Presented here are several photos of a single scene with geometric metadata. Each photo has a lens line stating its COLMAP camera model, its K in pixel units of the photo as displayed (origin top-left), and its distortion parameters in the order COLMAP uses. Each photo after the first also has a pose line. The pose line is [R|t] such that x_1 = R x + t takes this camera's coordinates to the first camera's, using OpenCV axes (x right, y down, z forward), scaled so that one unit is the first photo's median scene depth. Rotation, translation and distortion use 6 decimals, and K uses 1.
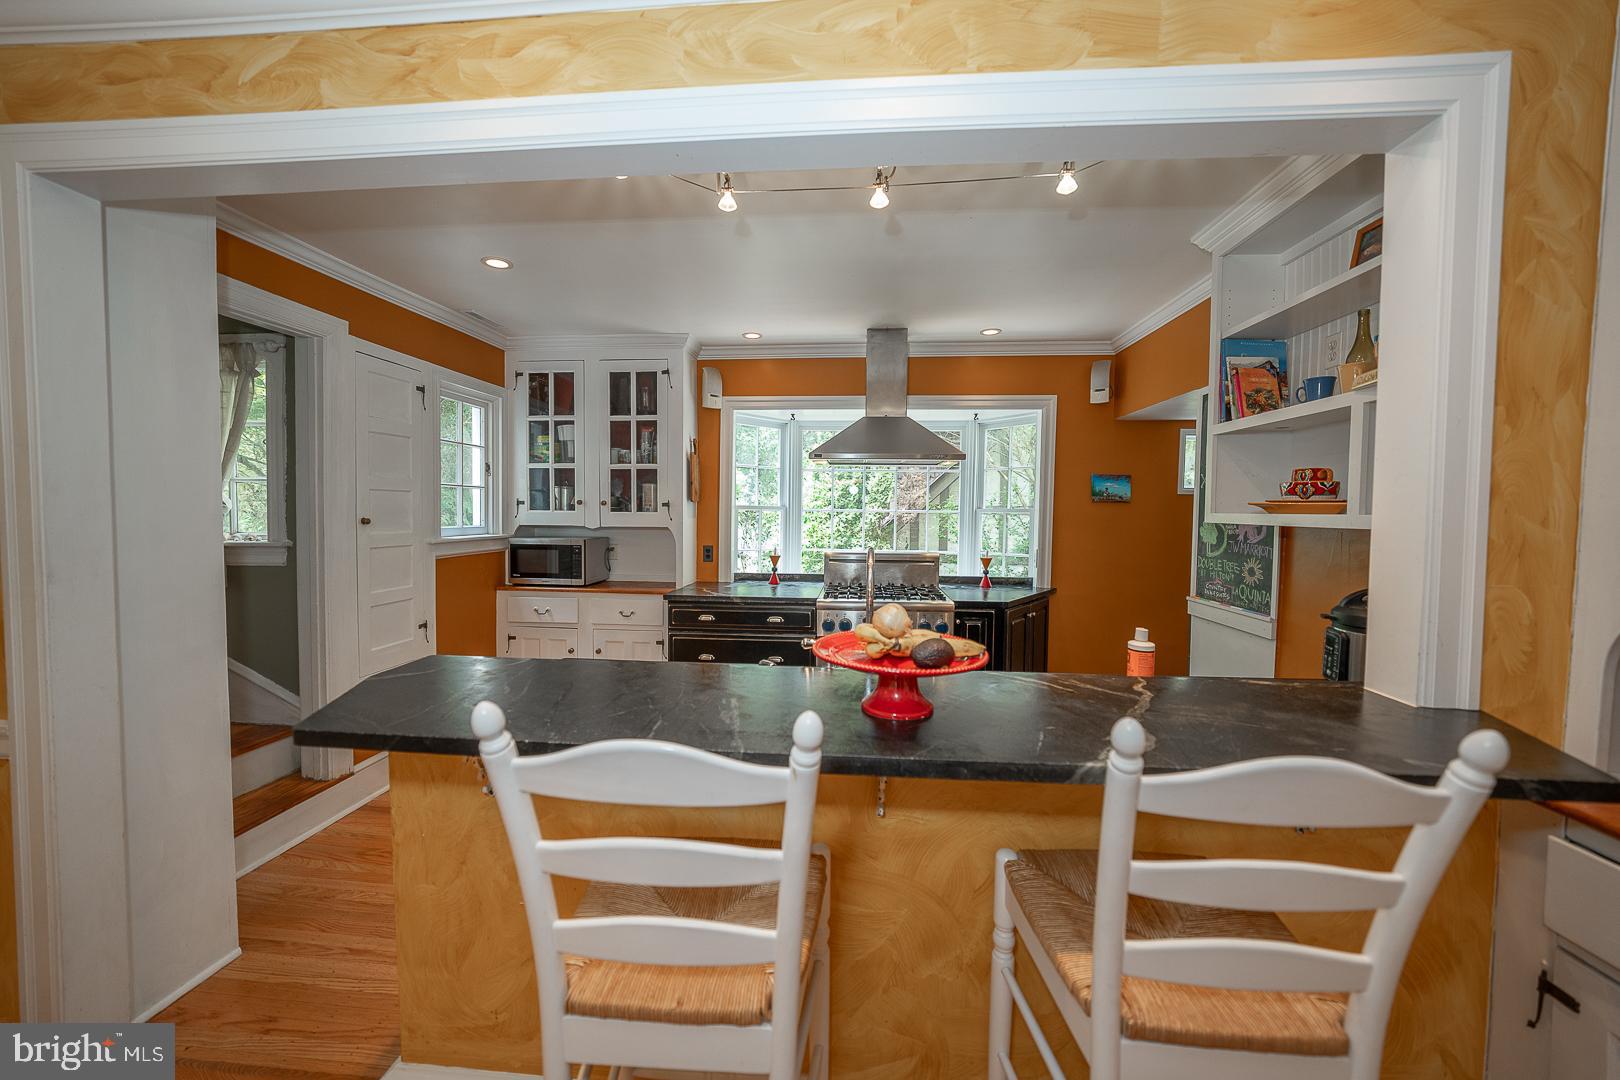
lens RADIAL K [[589.8, 0, 814.0], [0, 589.8, 532.6], [0, 0, 1]] dist [-0.005740, 0.000744]
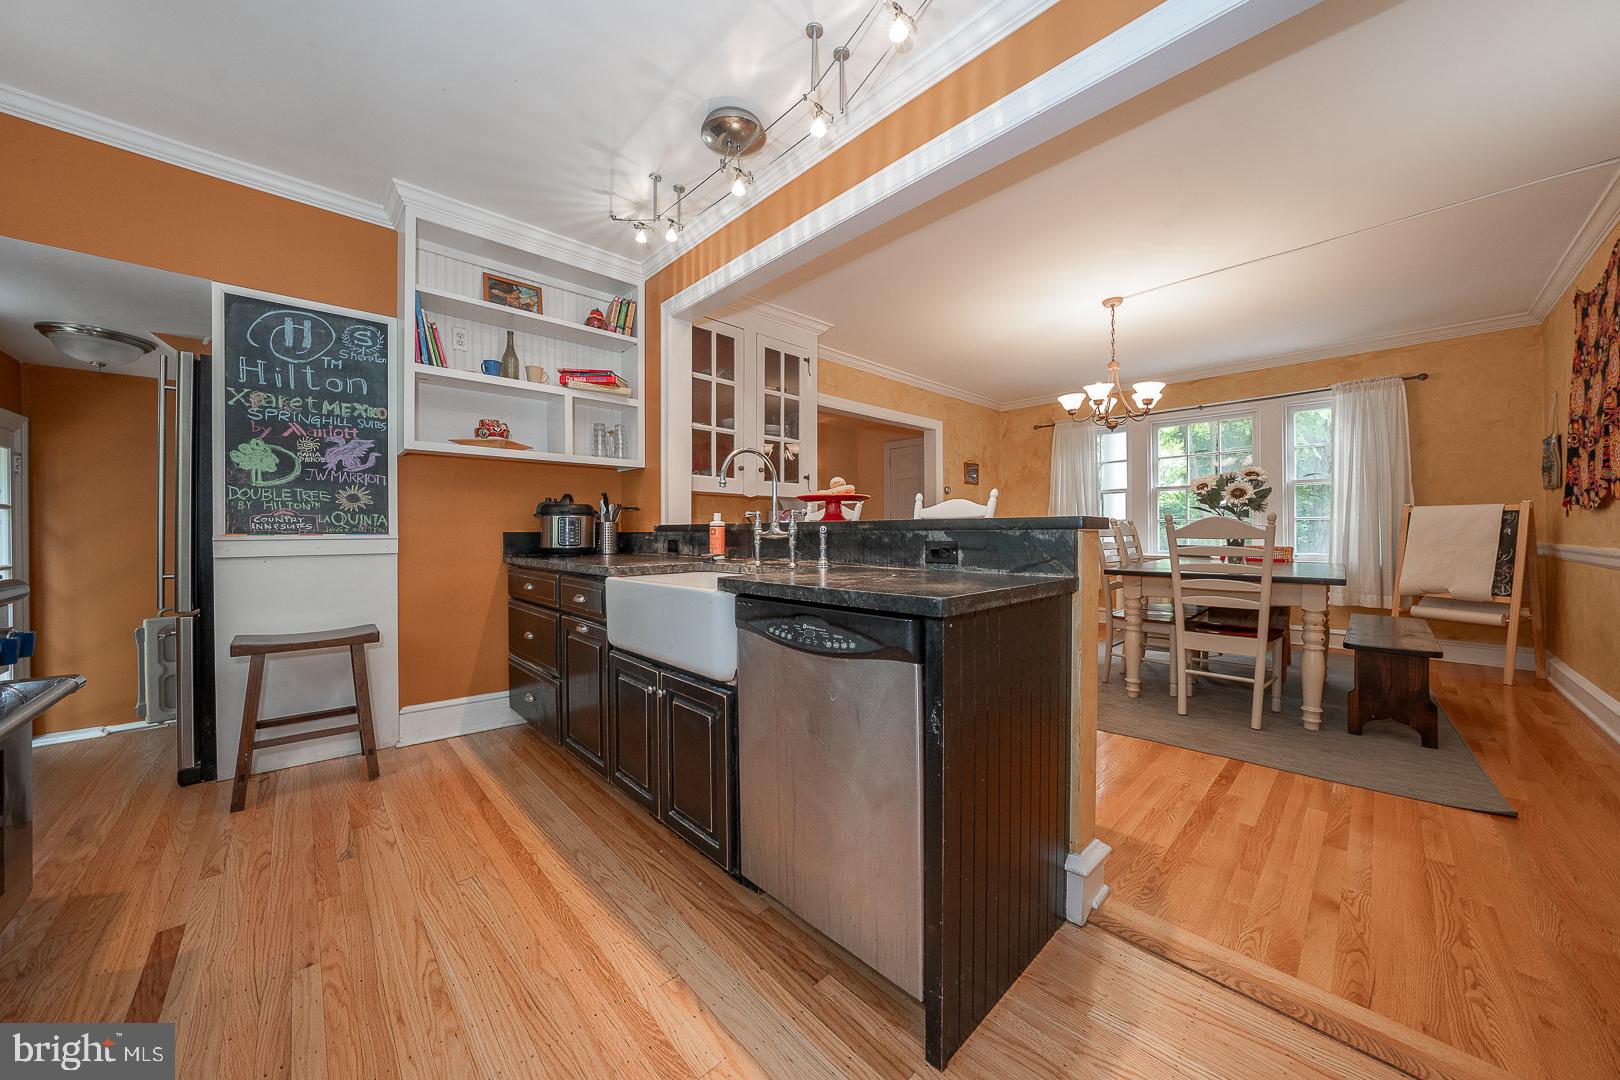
lens RADIAL K [[558.1, 0, 809.5], [0, 558.1, 534.4], [0, 0, 1]] dist [-0.021997, 0.003647]
pose [[-0.746050, -0.010793, 0.665803, -0.361113], [0.020819, 0.999002, 0.039522, 0.072755], [-0.665565, 0.043347, -0.745080, 0.790762]]
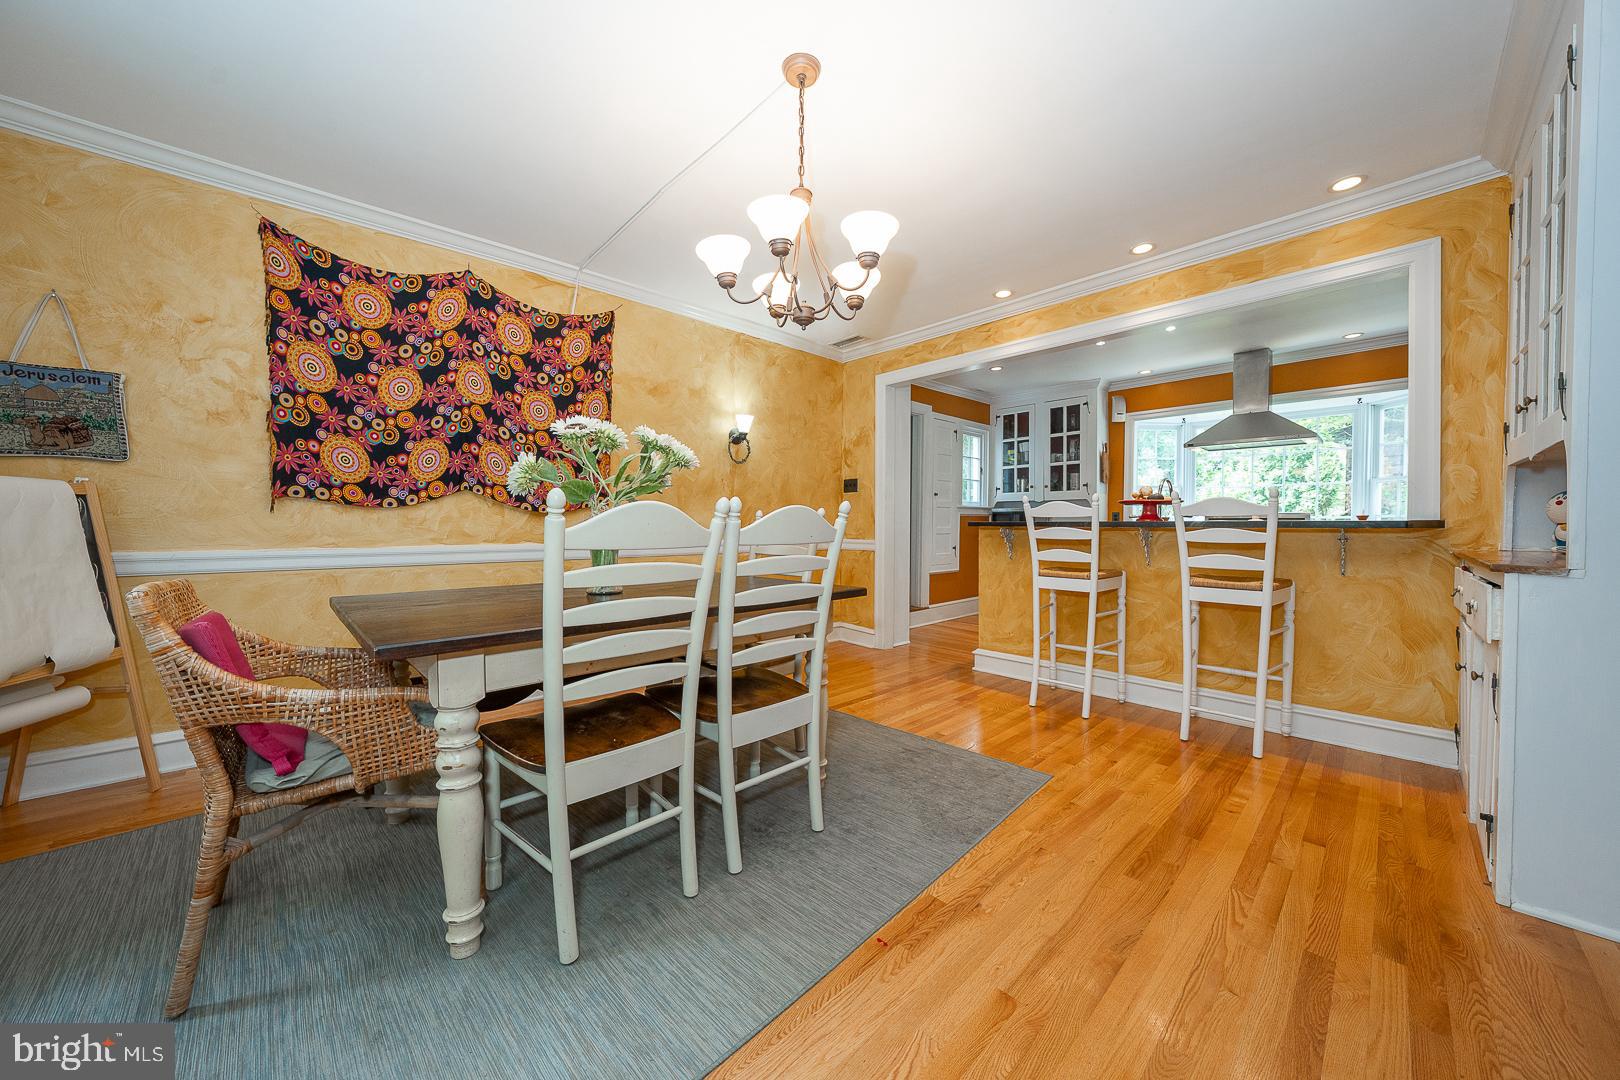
lens RADIAL K [[558.1, 0, 807.8], [0, 558.1, 534.1], [0, 0, 1]] dist [-0.021997, 0.003647]
pose [[0.736584, 0.003812, -0.676336, 0.217581], [-0.020159, 0.999664, -0.016321, 0.126777], [0.676046, 0.025656, 0.736413, -0.629404]]
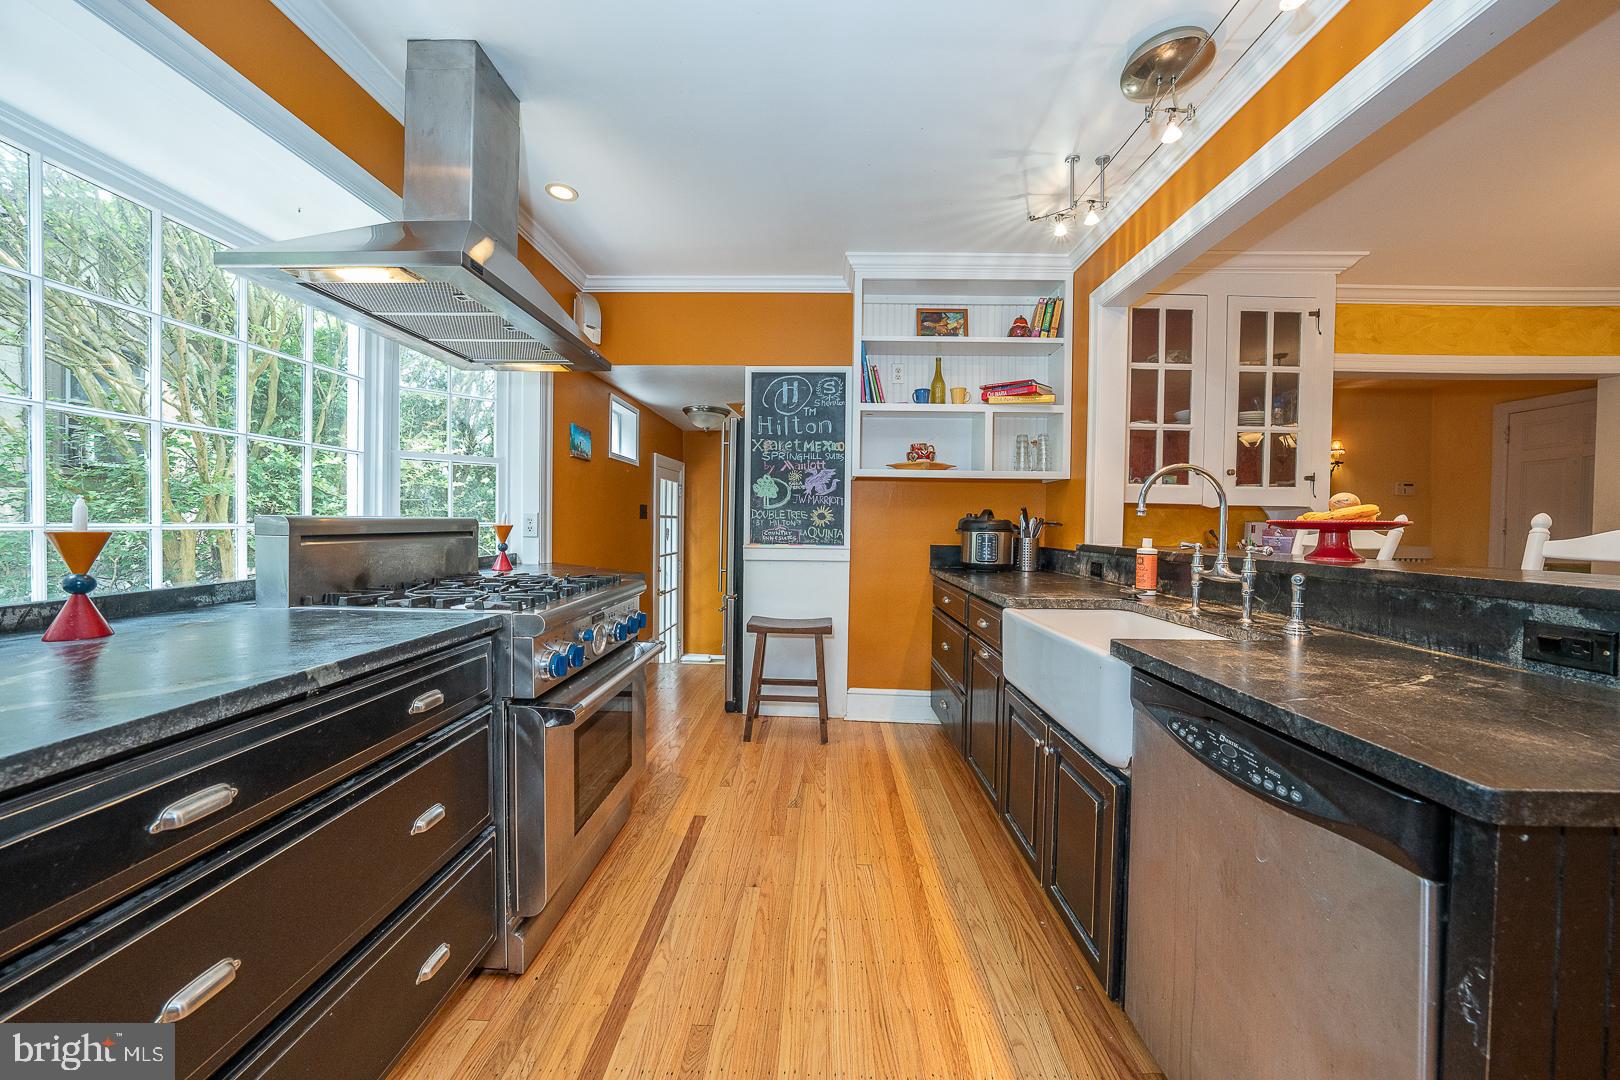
lens RADIAL K [[558.1, 0, 808.2], [0, 558.1, 537.0], [0, 0, 1]] dist [-0.021997, 0.003647]
pose [[-0.064996, -0.035460, 0.997255, -0.356220], [0.023898, 0.999026, 0.037081, 0.043410], [-0.997599, 0.026243, -0.064085, 0.736102]]
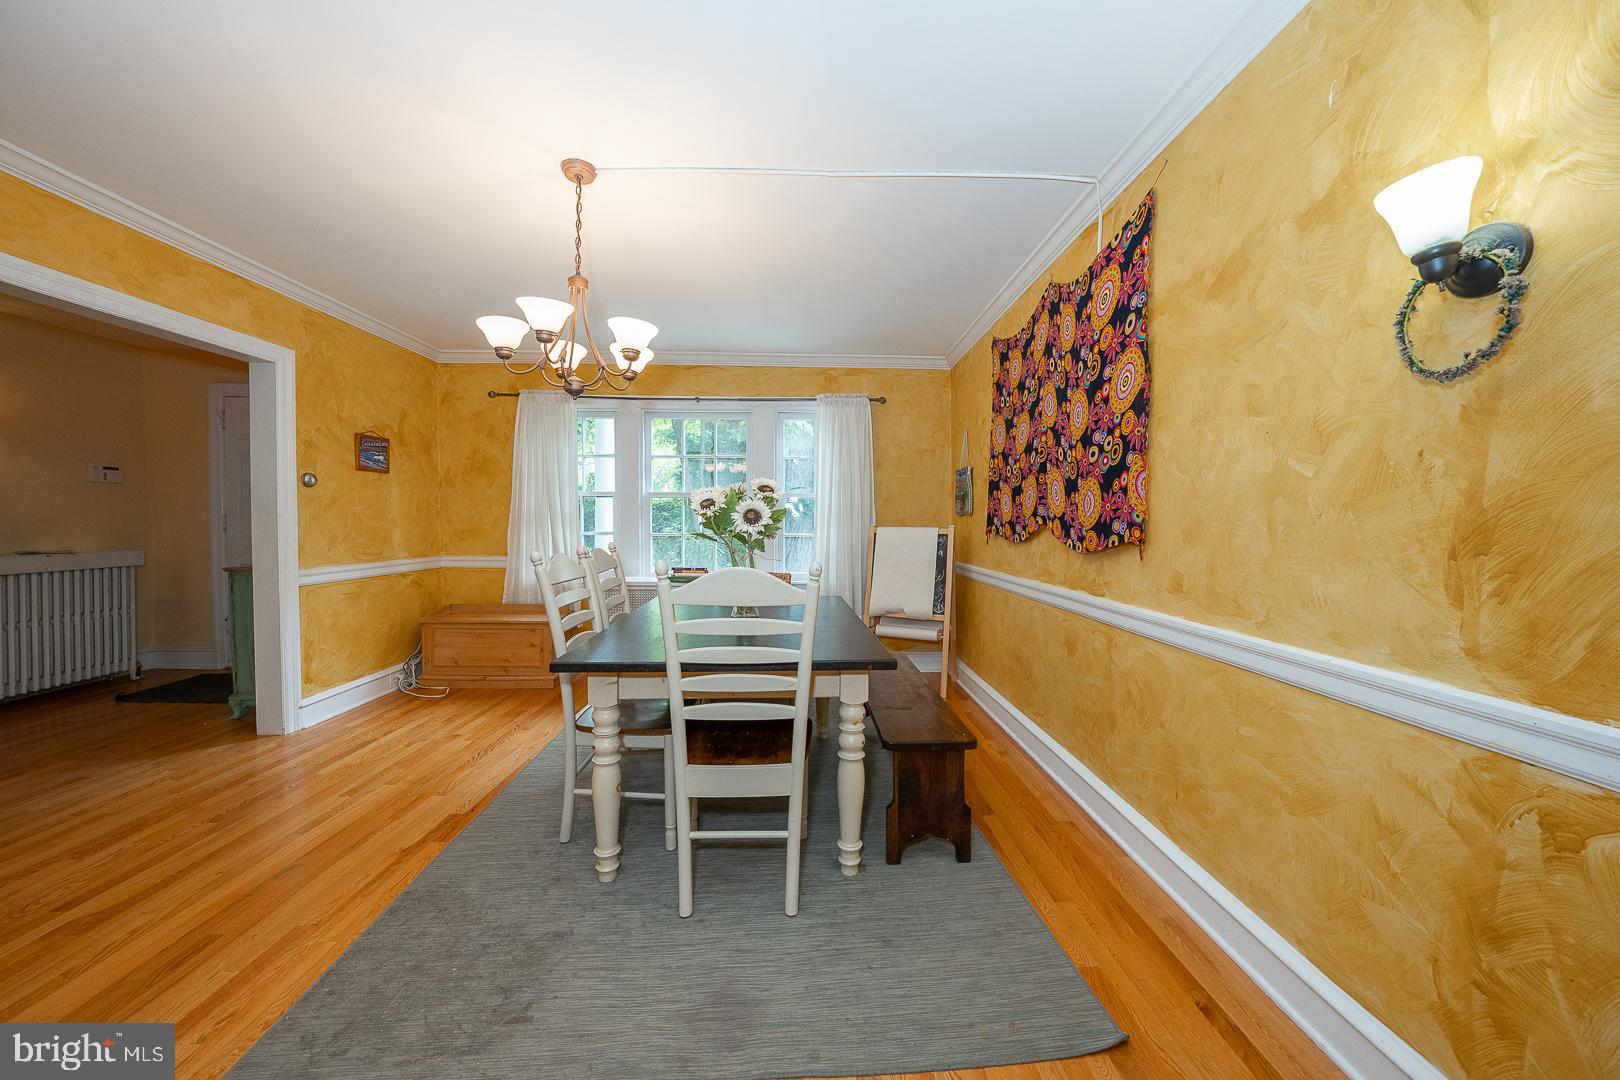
lens RADIAL K [[558.1, 0, 813.1], [0, 558.1, 532.4], [0, 0, 1]] dist [-0.021997, 0.003647]
pose [[-0.993675, -0.013186, -0.111519, -0.283735], [-0.019267, 0.998375, 0.053629, 0.039626], [0.110631, 0.055438, -0.992314, 0.293089]]
